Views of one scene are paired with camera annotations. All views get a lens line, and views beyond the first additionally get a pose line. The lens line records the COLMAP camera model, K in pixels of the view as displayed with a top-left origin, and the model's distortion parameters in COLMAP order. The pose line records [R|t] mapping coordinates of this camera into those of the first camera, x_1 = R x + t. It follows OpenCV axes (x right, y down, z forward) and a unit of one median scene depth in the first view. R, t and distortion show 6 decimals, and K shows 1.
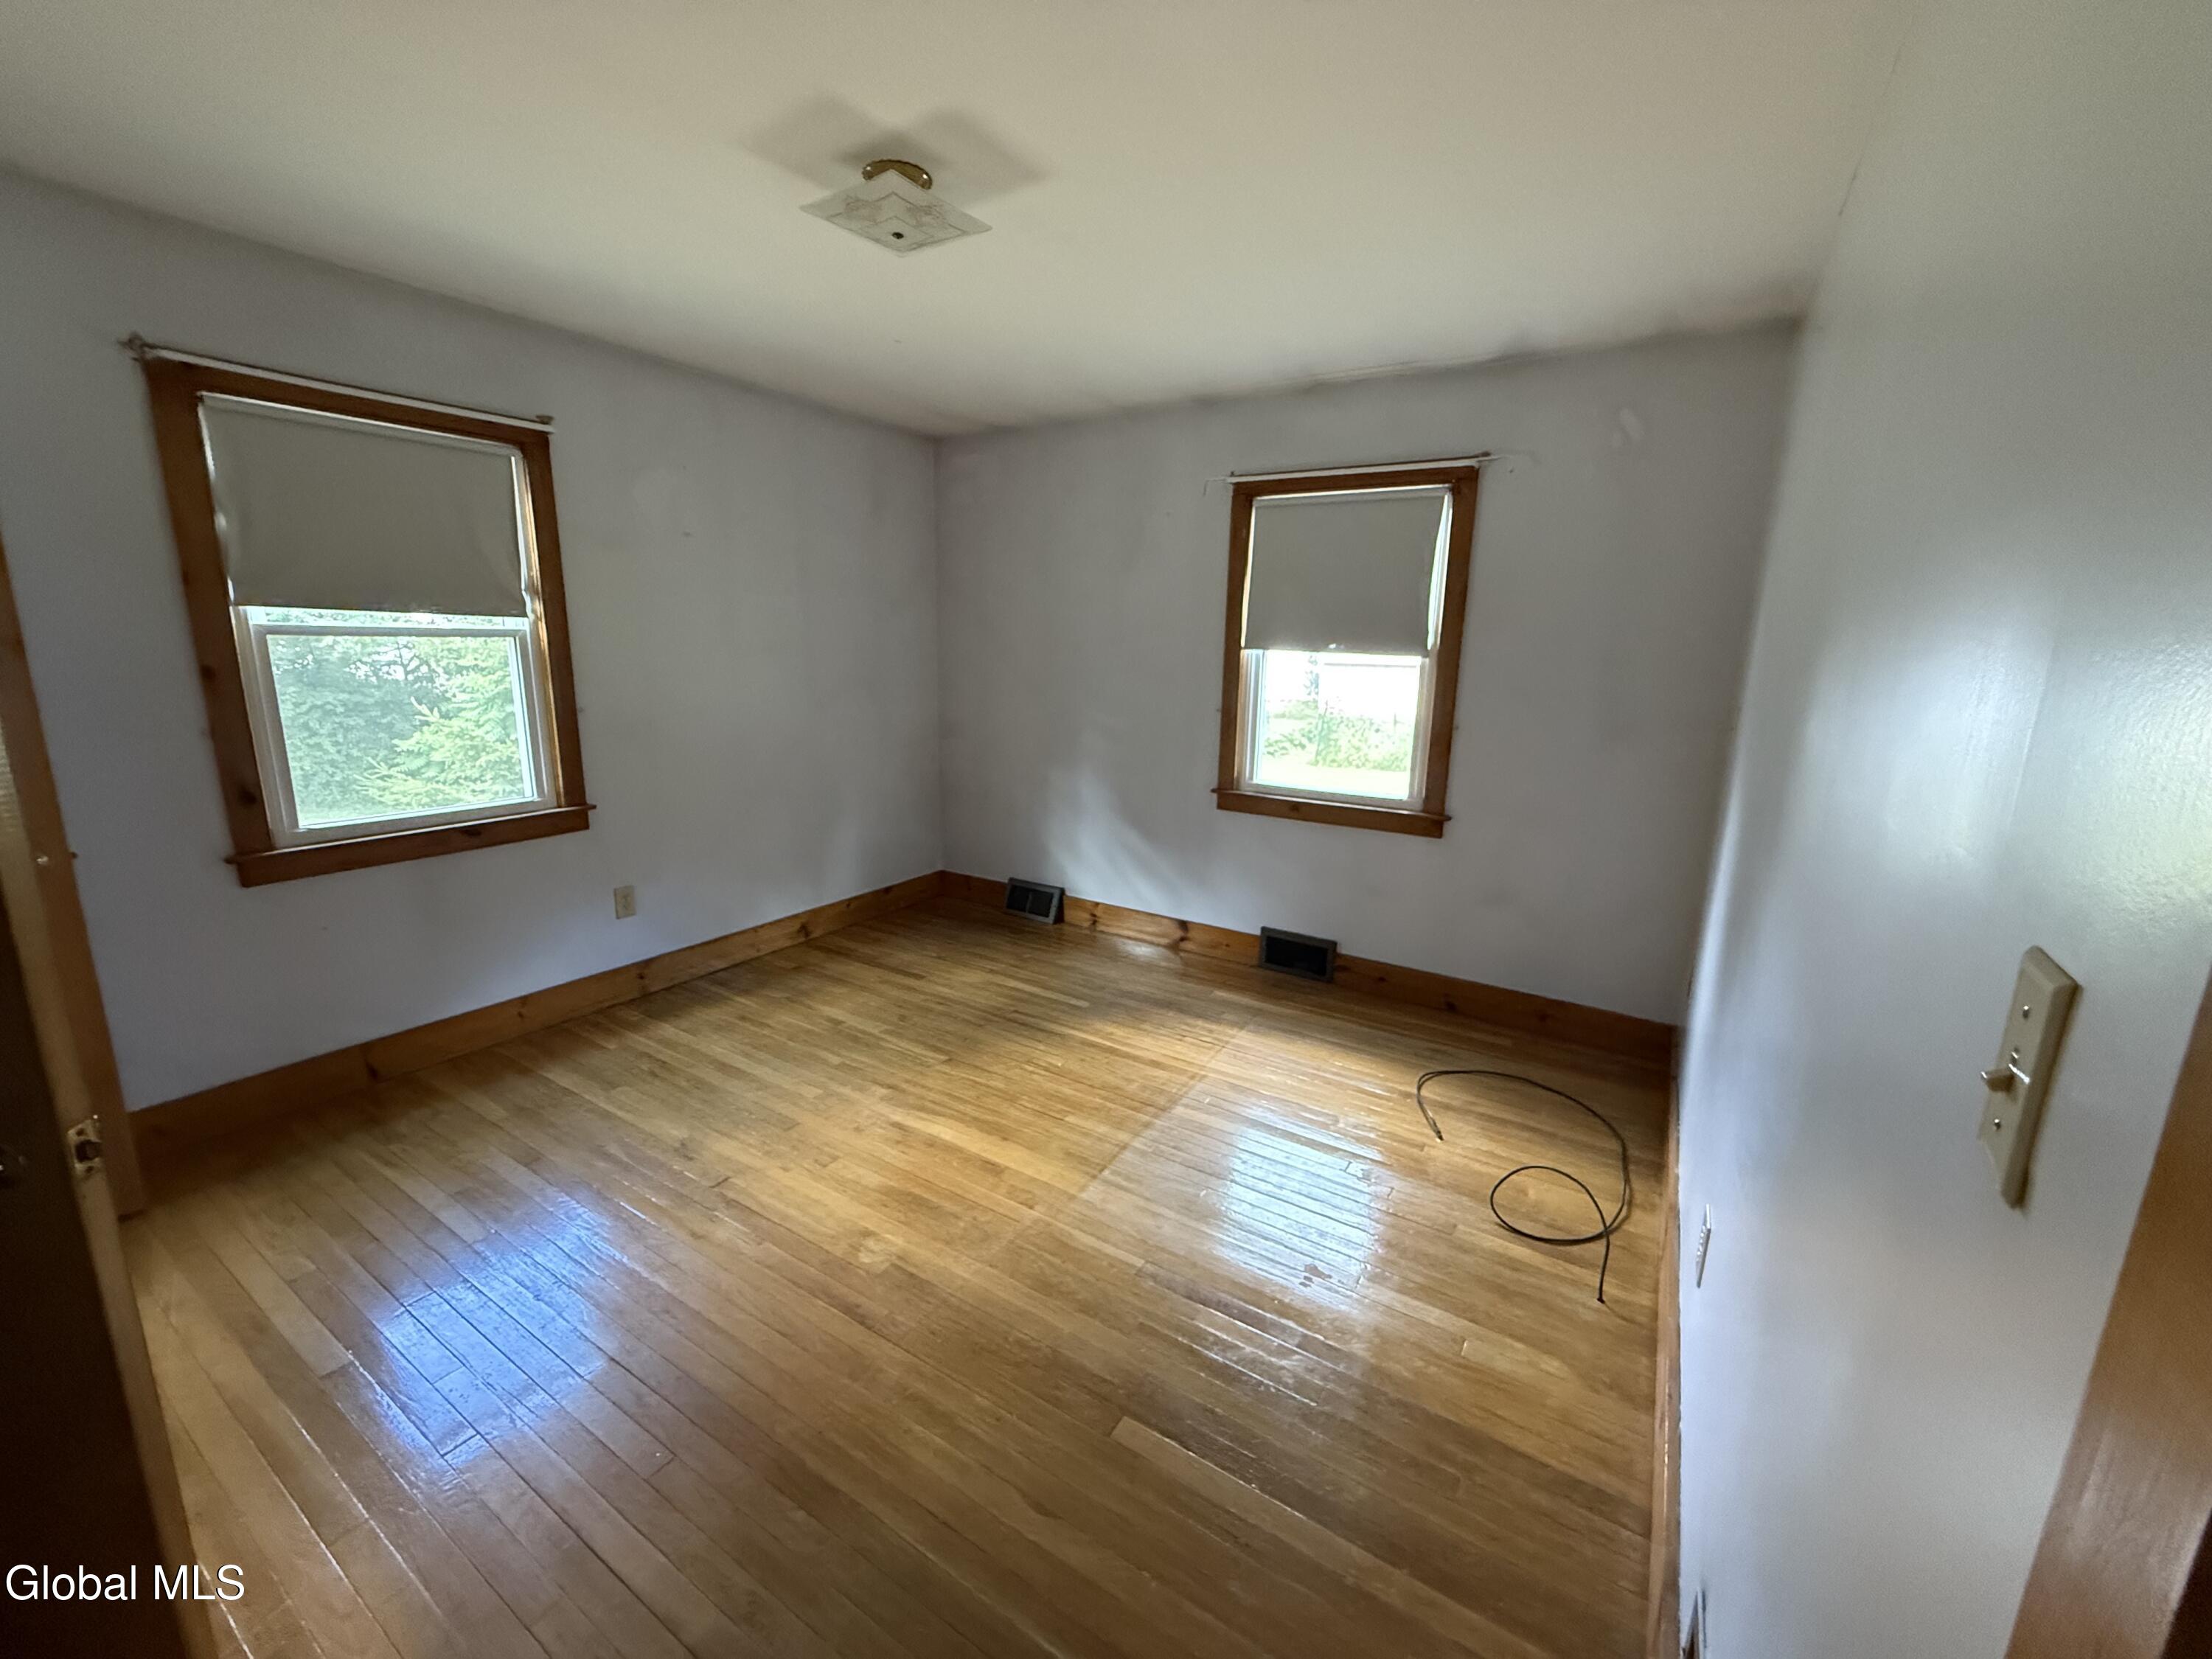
lens RADIAL K [[882.6, 0, 1092.5], [0, 882.6, 819.7], [0, 0, 1]] dist [0.001976, 0.000268]
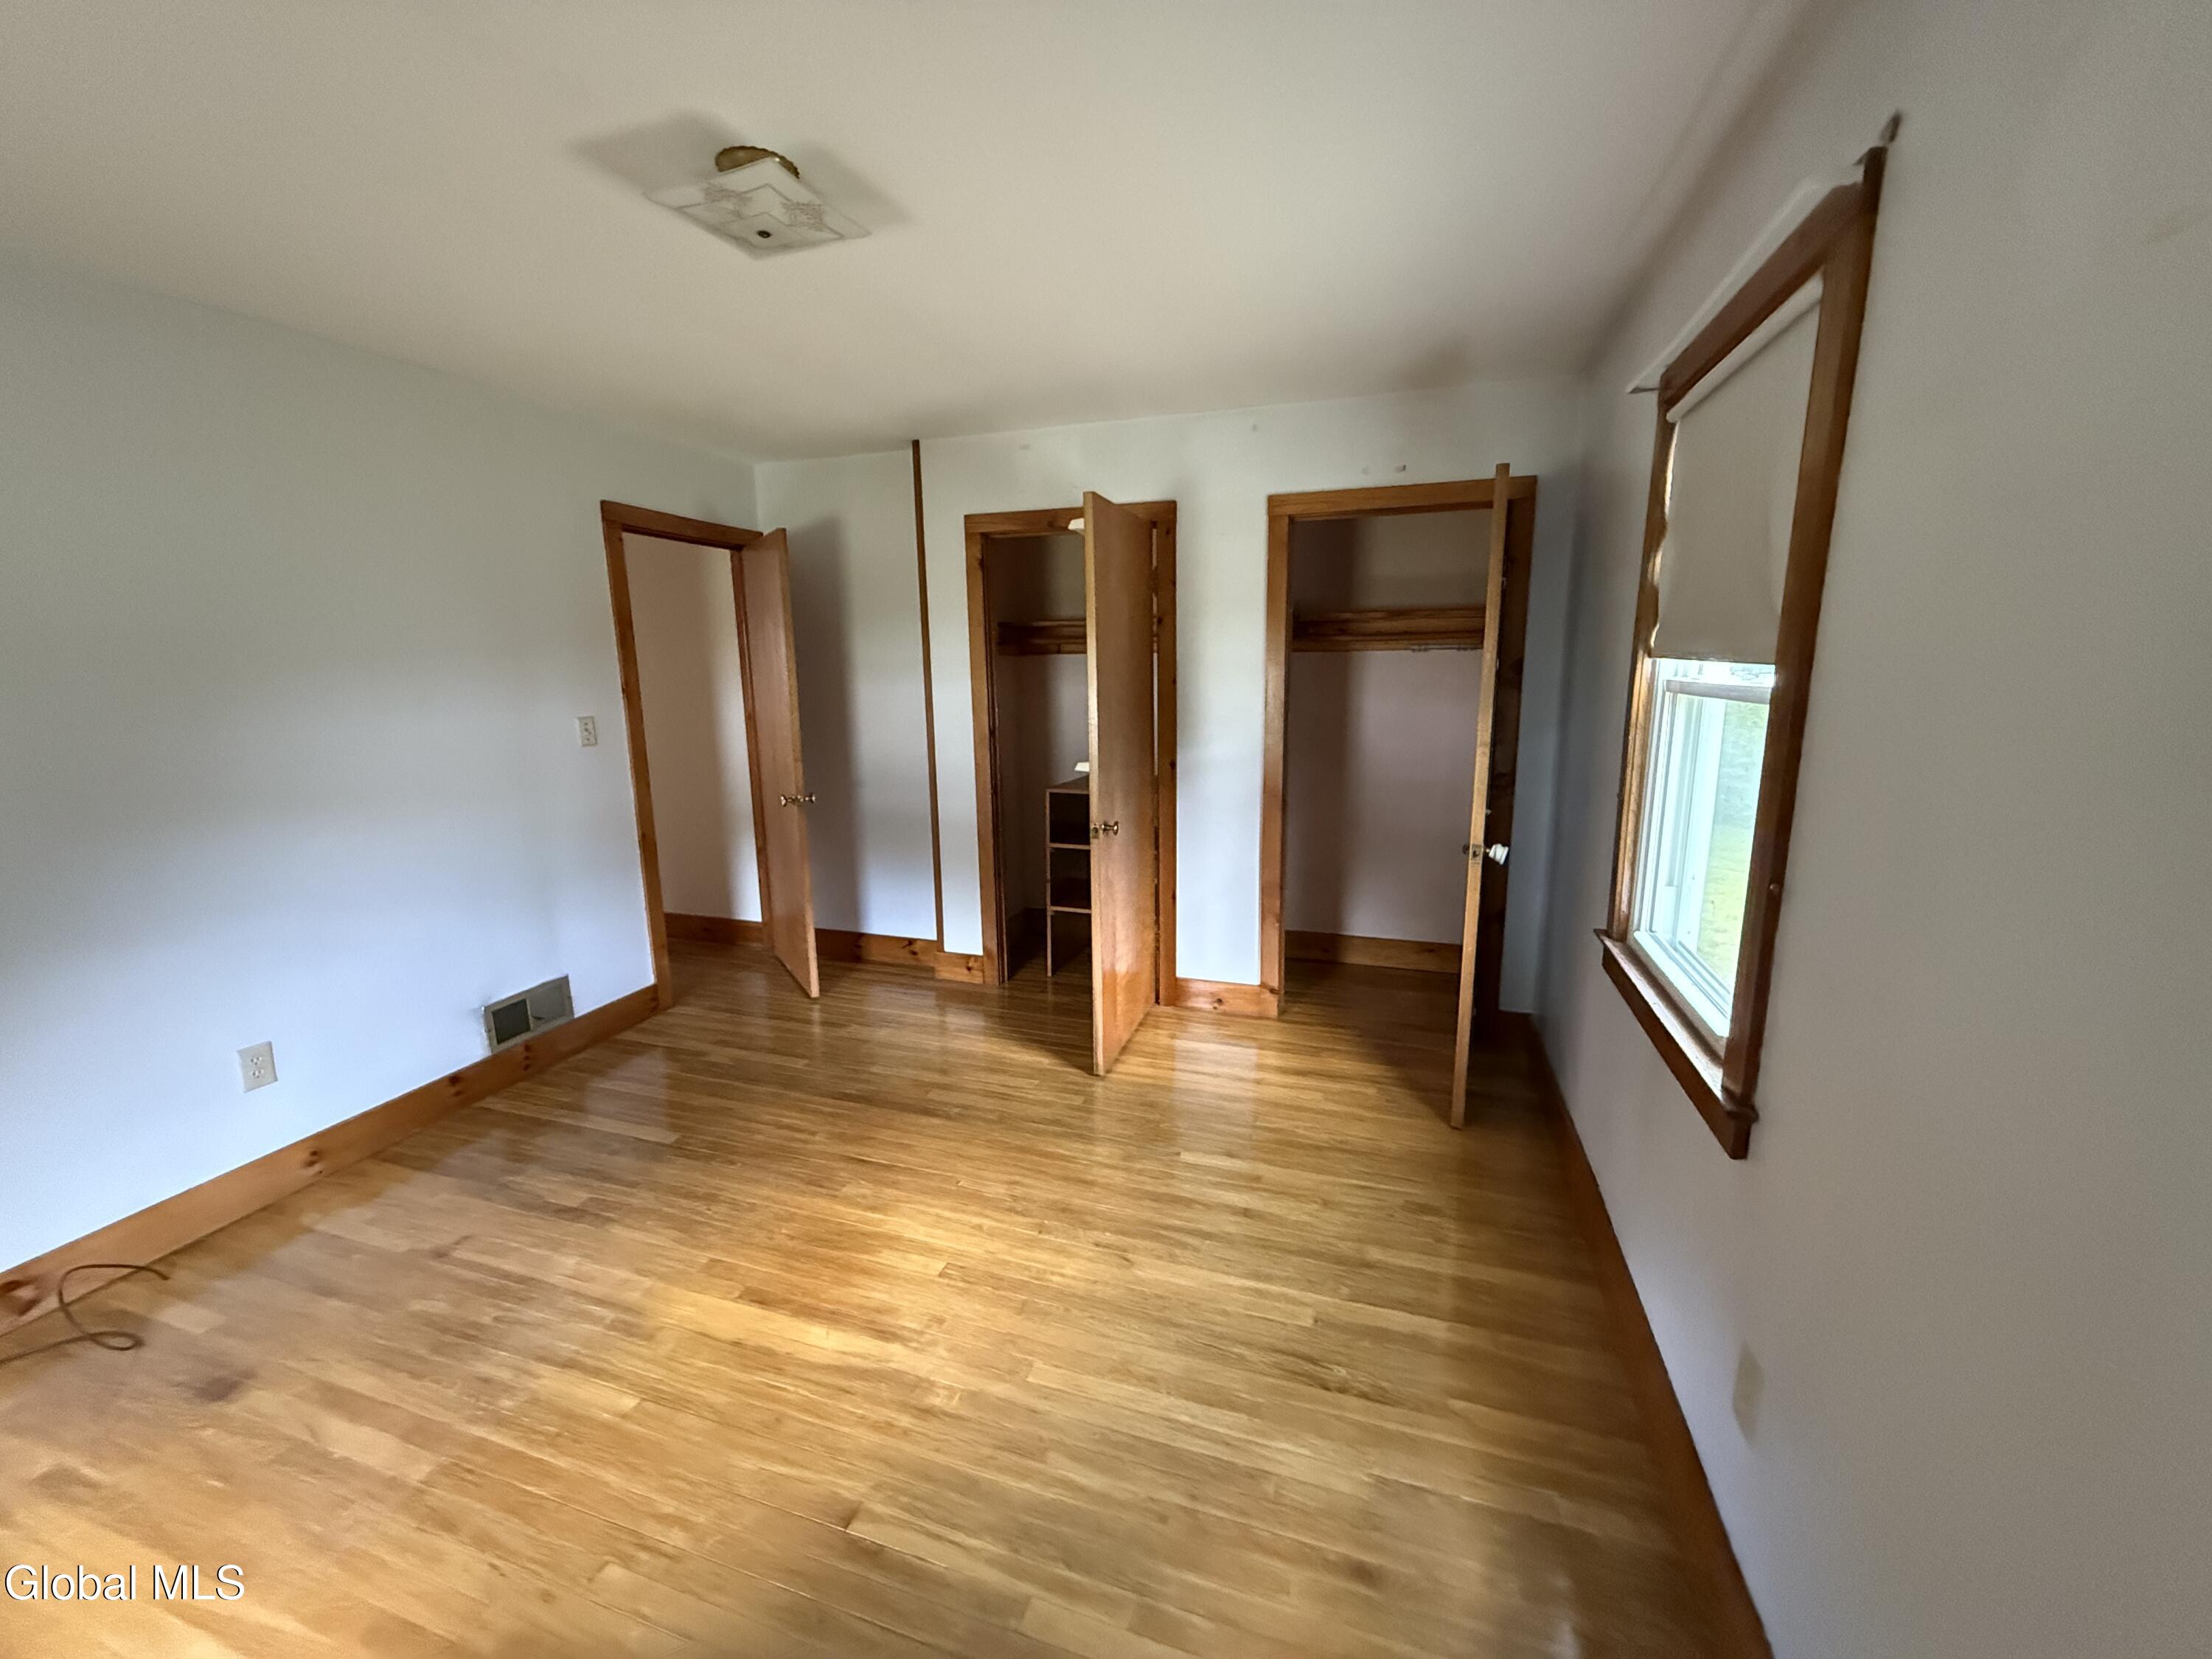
lens RADIAL K [[882.6, 0, 1107.2], [0, 882.6, 830.8], [0, 0, 1]] dist [0.001976, 0.000268]
pose [[-0.964949, 0.039901, -0.259387, -0.214176], [-0.060996, 0.927210, 0.369541, -0.330364], [0.255252, 0.372410, -0.892276, 1.501431]]
